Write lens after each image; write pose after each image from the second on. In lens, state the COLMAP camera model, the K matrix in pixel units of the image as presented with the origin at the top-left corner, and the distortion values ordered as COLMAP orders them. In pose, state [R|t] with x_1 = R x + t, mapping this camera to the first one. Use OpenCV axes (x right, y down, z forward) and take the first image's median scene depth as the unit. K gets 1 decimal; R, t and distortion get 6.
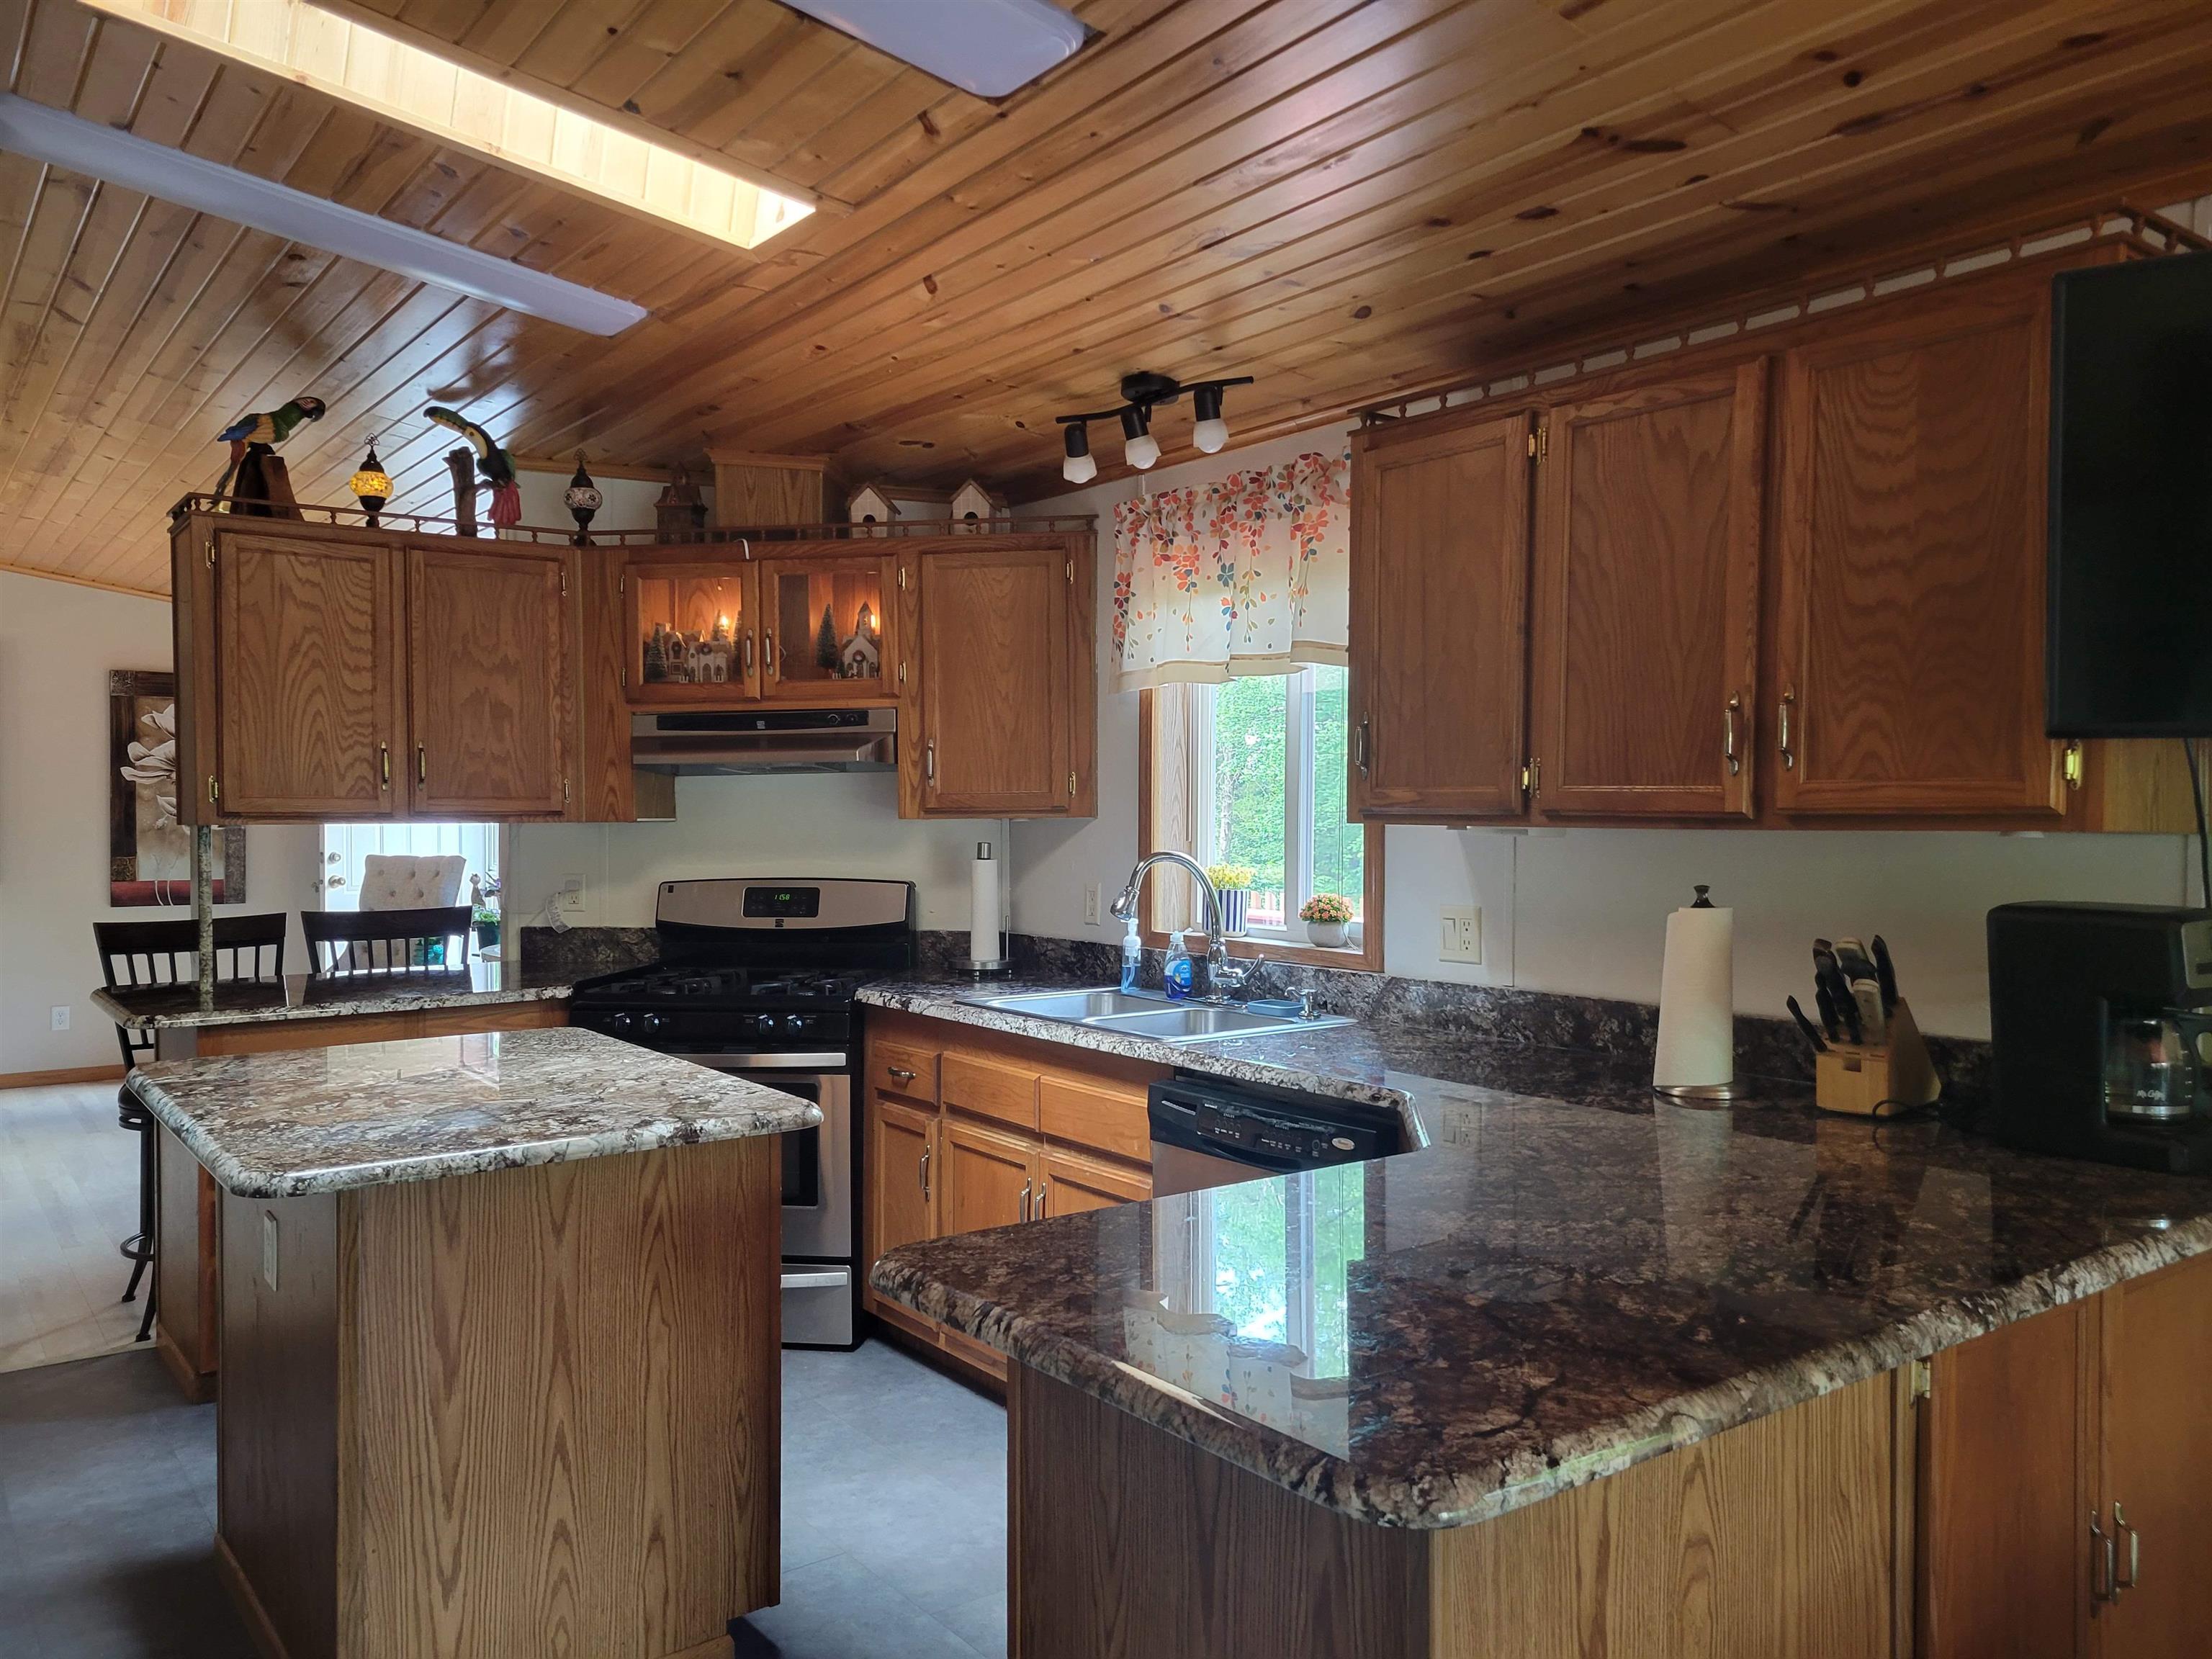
lens RADIAL K [[1659.5, 0, 1111.8], [0, 1659.5, 839.0], [0, 0, 1]] dist [0.046059, -0.029156]
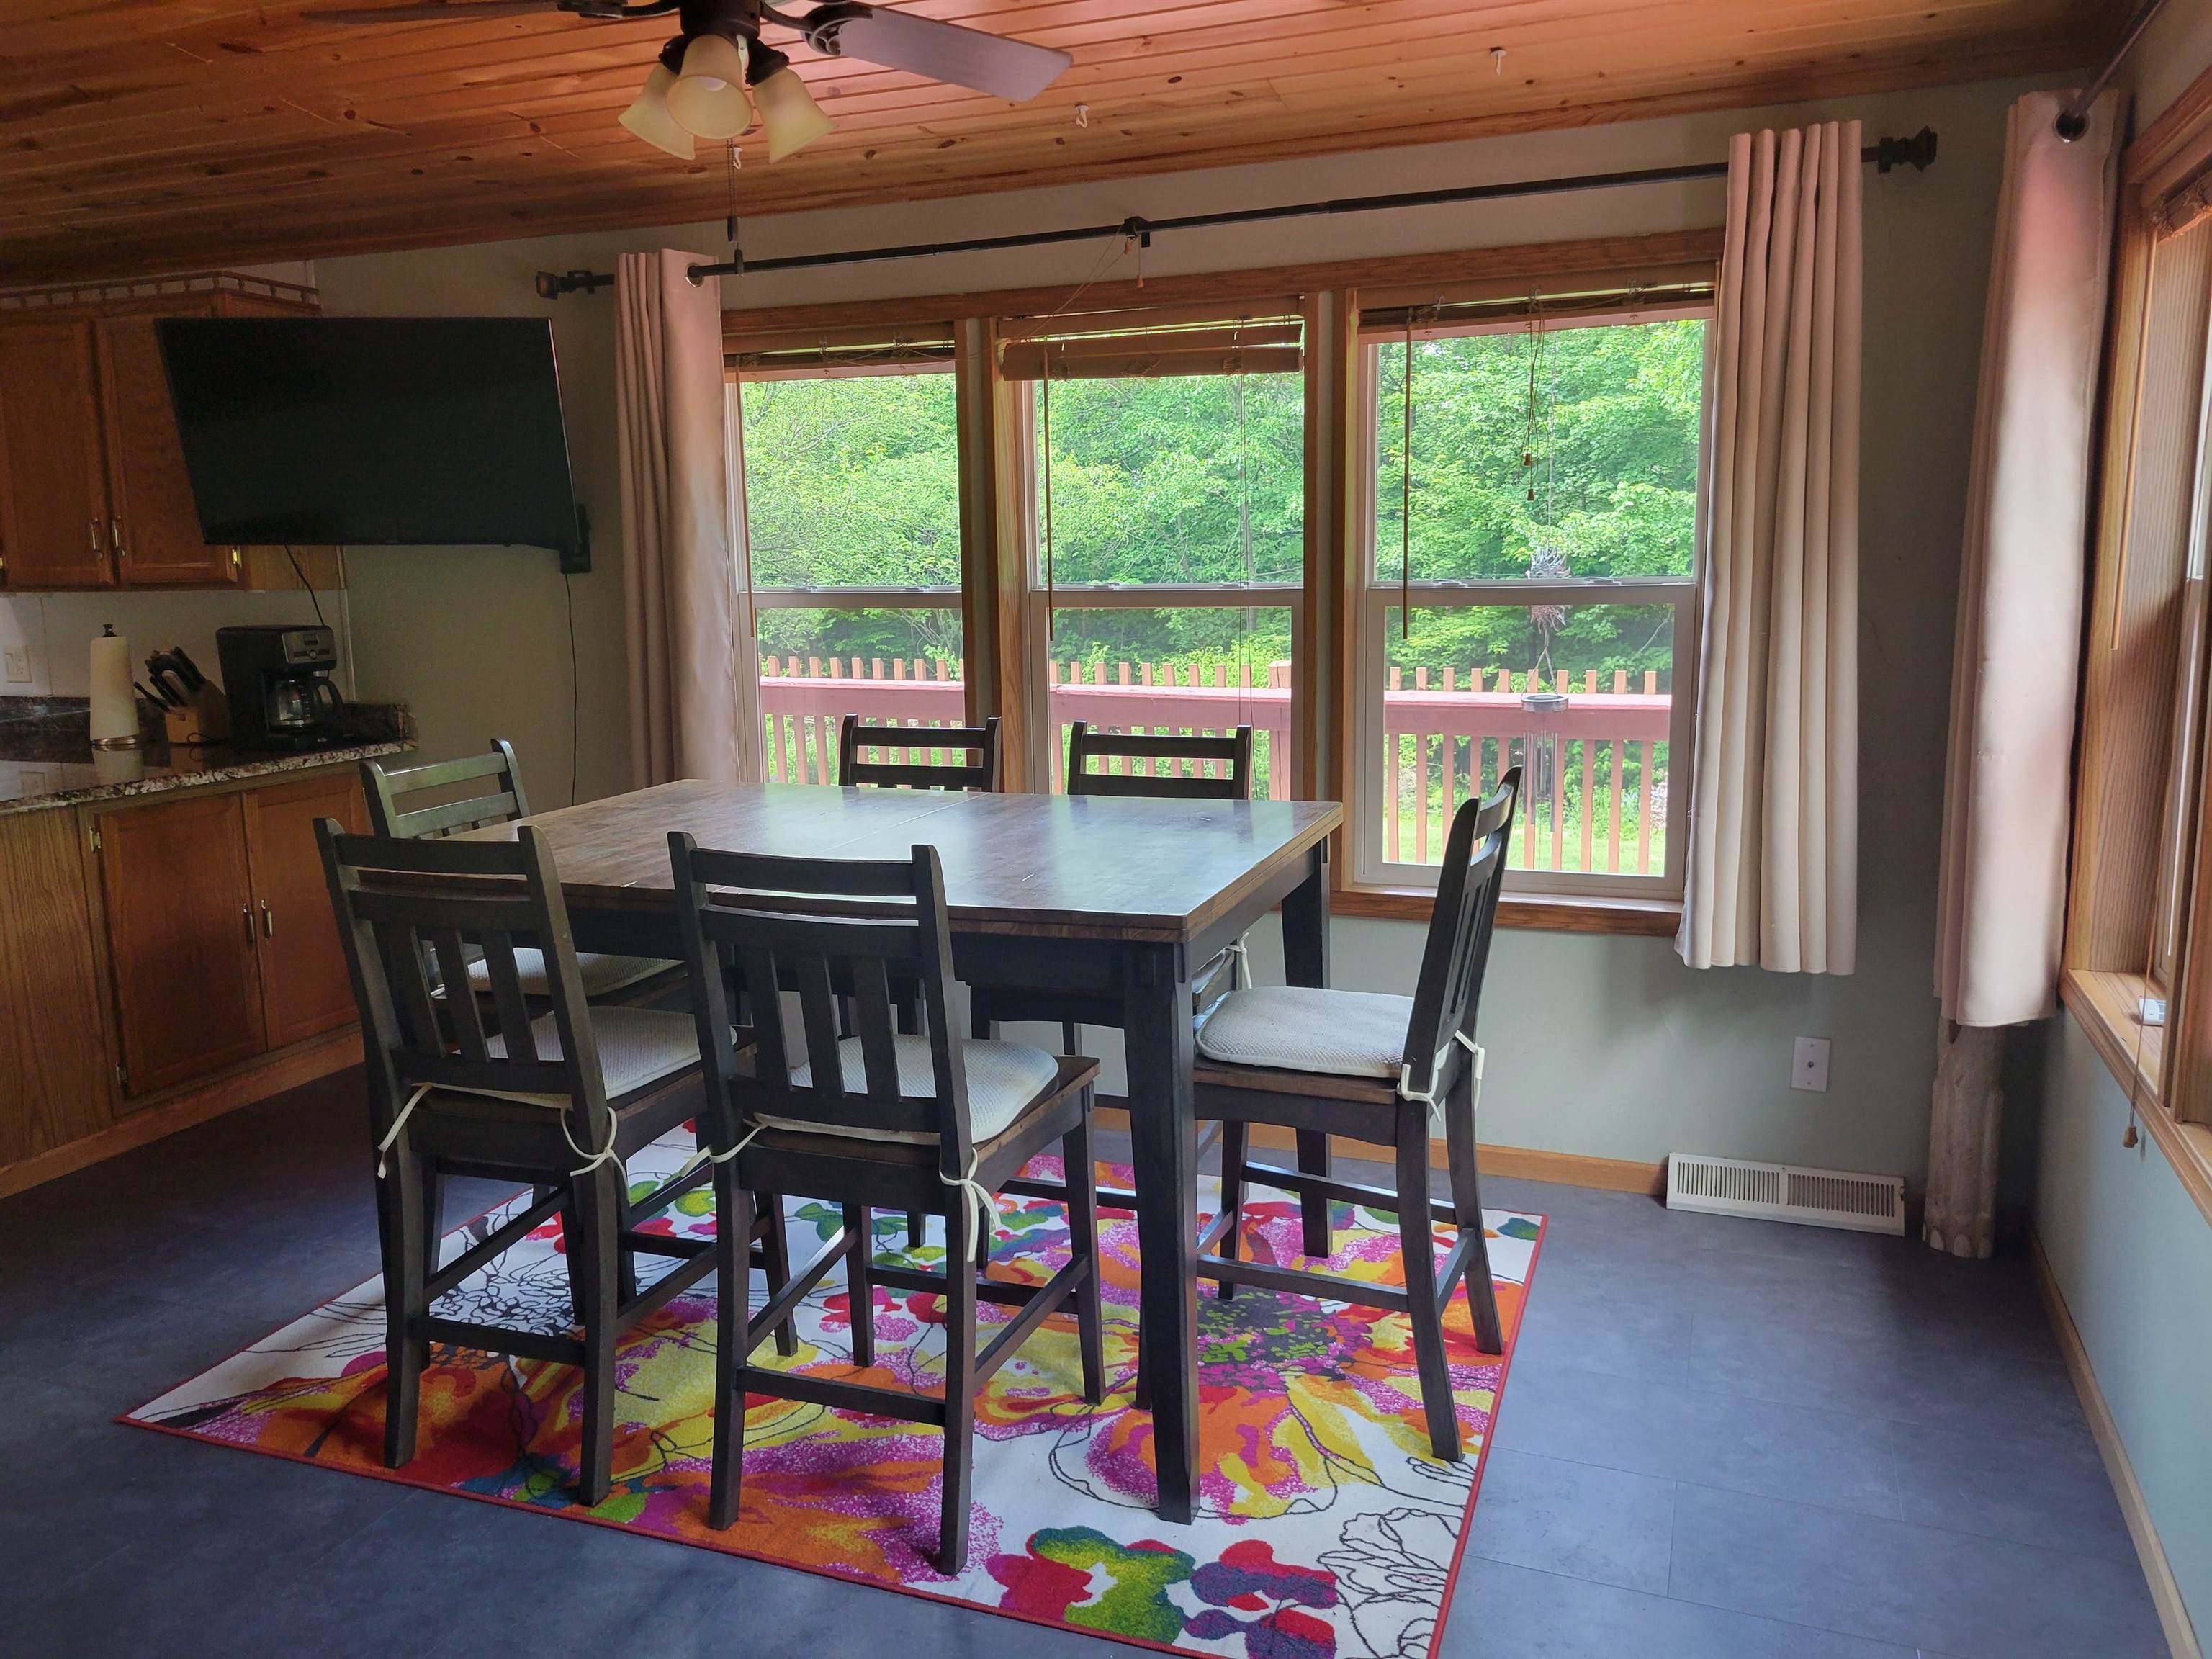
lens RADIAL K [[1659.5, 0, 1086.3], [0, 1659.5, 832.5], [0, 0, 1]] dist [0.046059, -0.029156]
pose [[0.851829, -0.103994, 0.513393, 0.192205], [0.028892, 0.987931, 0.152179, 0.003361], [-0.523022, -0.114798, 0.844553, -0.666027]]
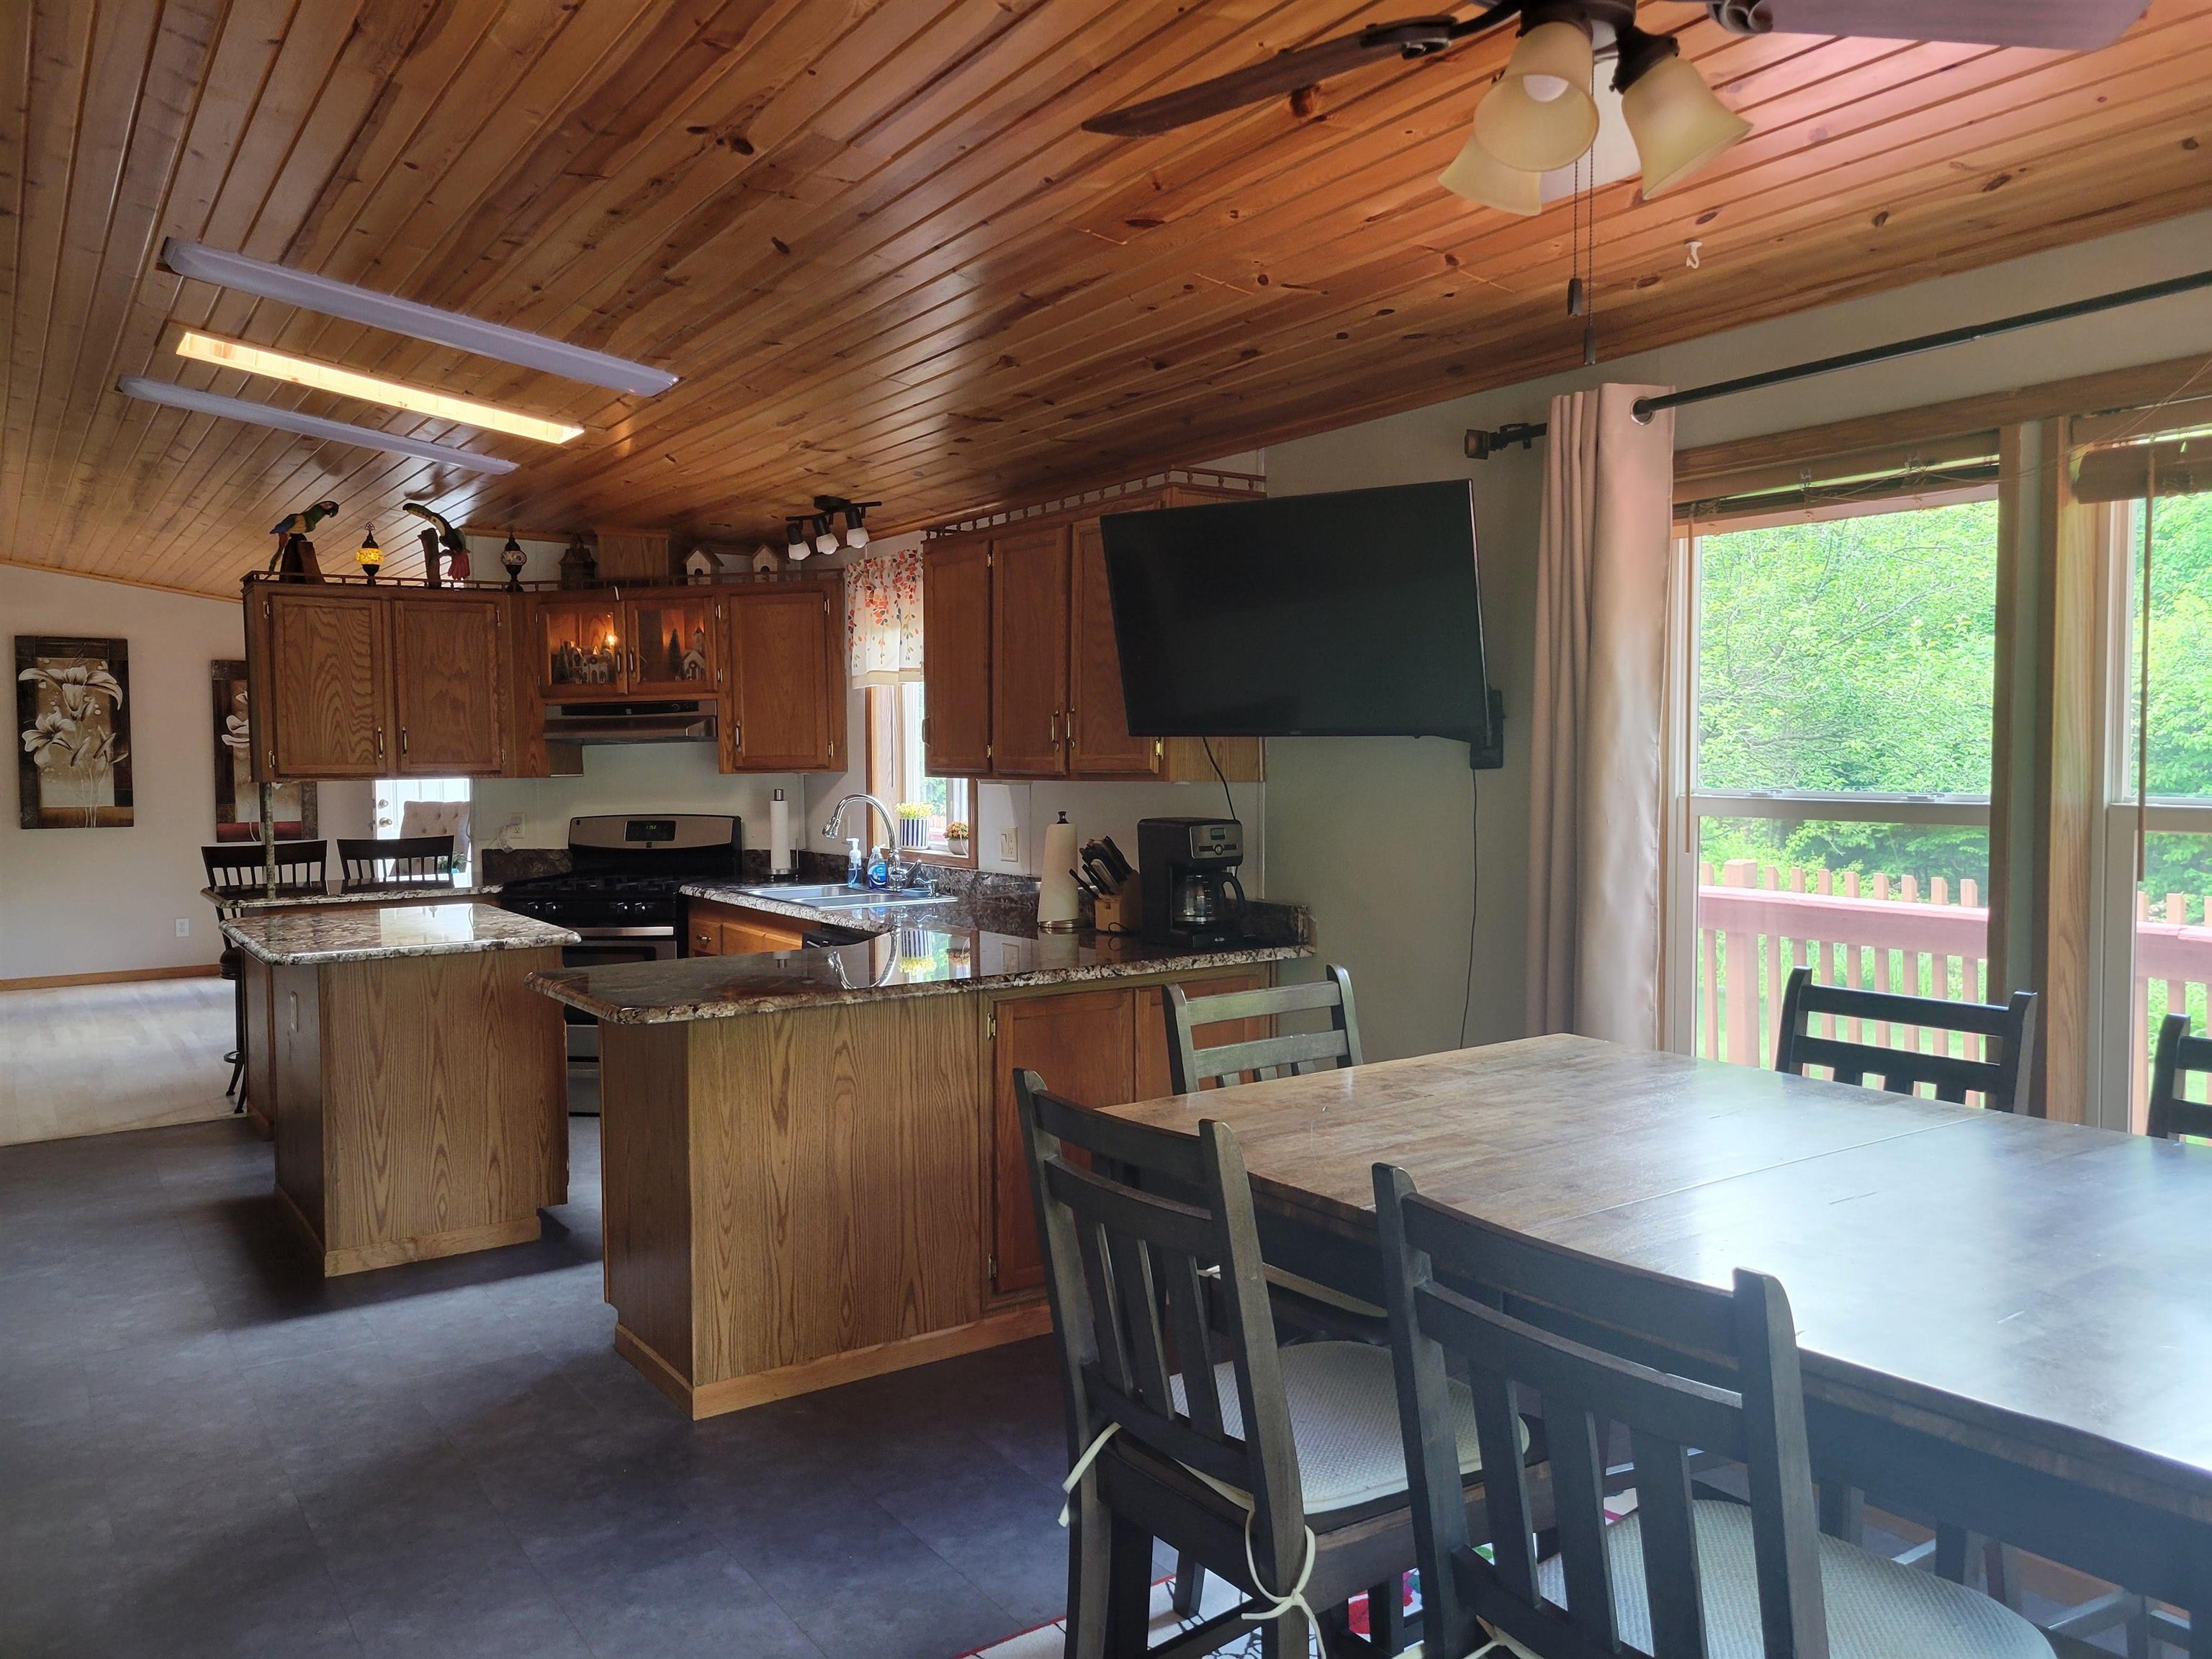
lens RADIAL K [[1659.5, 0, 1081.0], [0, 1659.5, 835.2], [0, 0, 1]] dist [0.046059, -0.029156]
pose [[0.997863, -0.006396, -0.065029, 0.313790], [0.008495, 0.999450, 0.032055, -0.002437], [0.064788, -0.032539, 0.997368, -0.504124]]
